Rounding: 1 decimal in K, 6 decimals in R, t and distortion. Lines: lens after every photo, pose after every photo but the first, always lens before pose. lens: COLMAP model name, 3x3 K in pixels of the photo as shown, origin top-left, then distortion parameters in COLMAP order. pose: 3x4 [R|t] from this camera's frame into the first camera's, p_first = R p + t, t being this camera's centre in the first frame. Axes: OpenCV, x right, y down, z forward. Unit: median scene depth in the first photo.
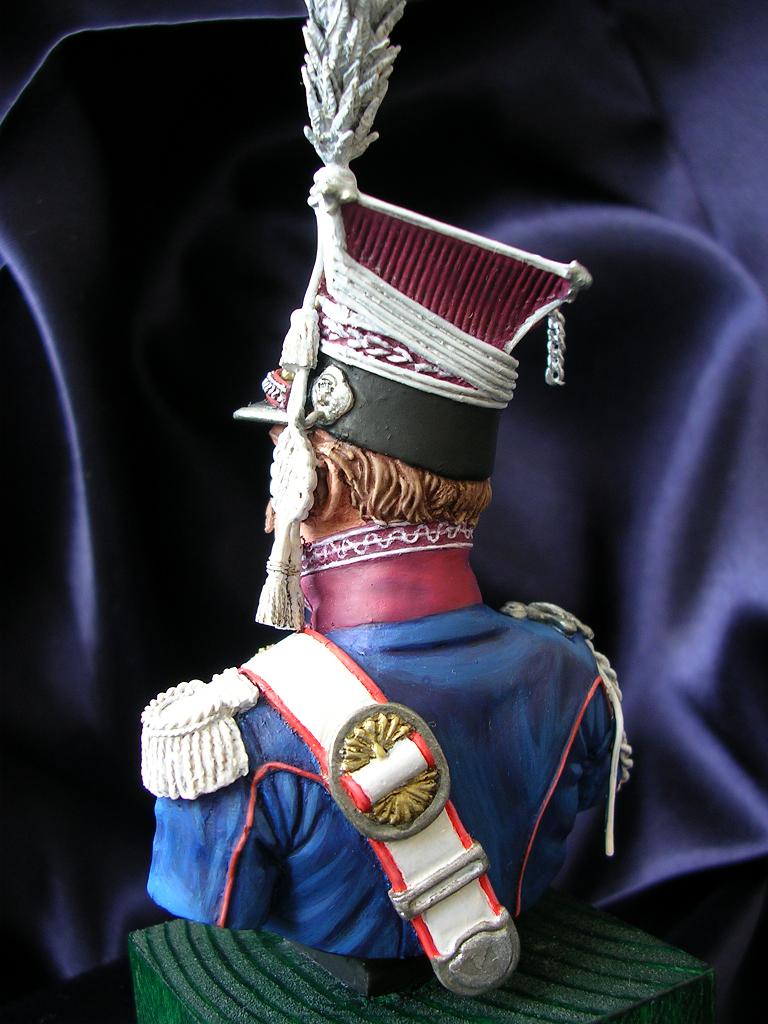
lens RADIAL K [[1126.4, 0, 384.0], [0, 1126.4, 512.0], [0, 0, 1]] dist [-0.191830, 0.113648]
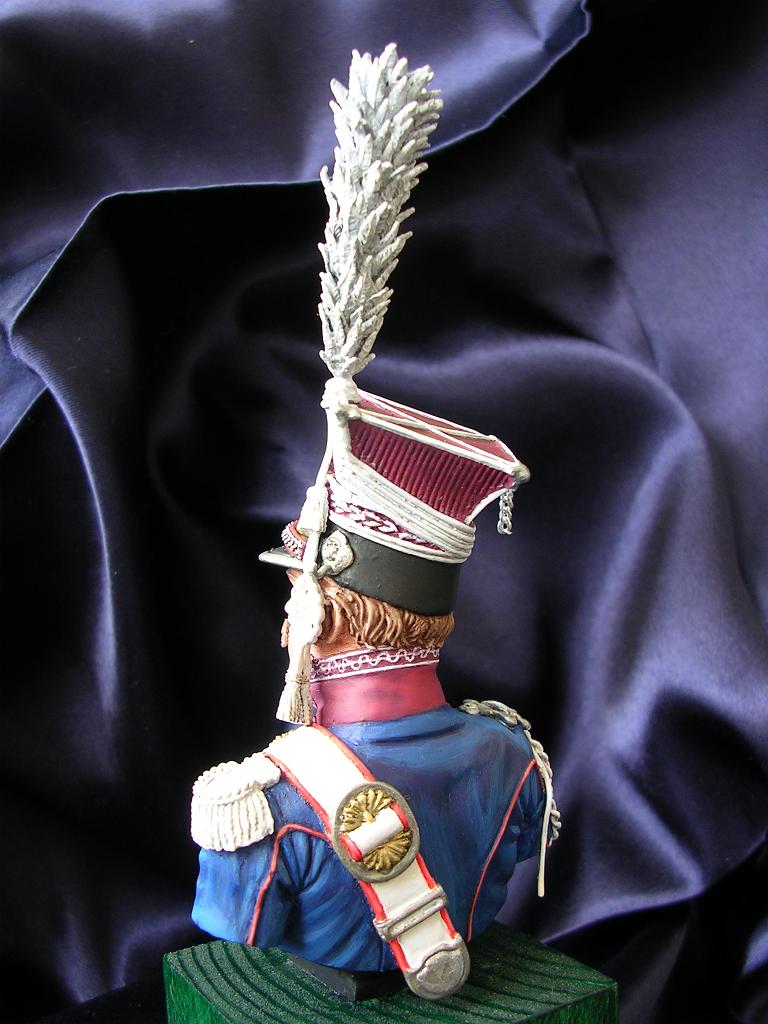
lens RADIAL K [[1184.2, 0, 388.3], [0, 1184.2, 506.8], [0, 0, 1]] dist [-0.169721, 0.031767]
pose [[0.999234, 0.018818, 0.034315, -0.034709], [-0.017844, 0.999436, -0.028452, -0.119952], [-0.034831, 0.027818, 0.999006, -0.426025]]
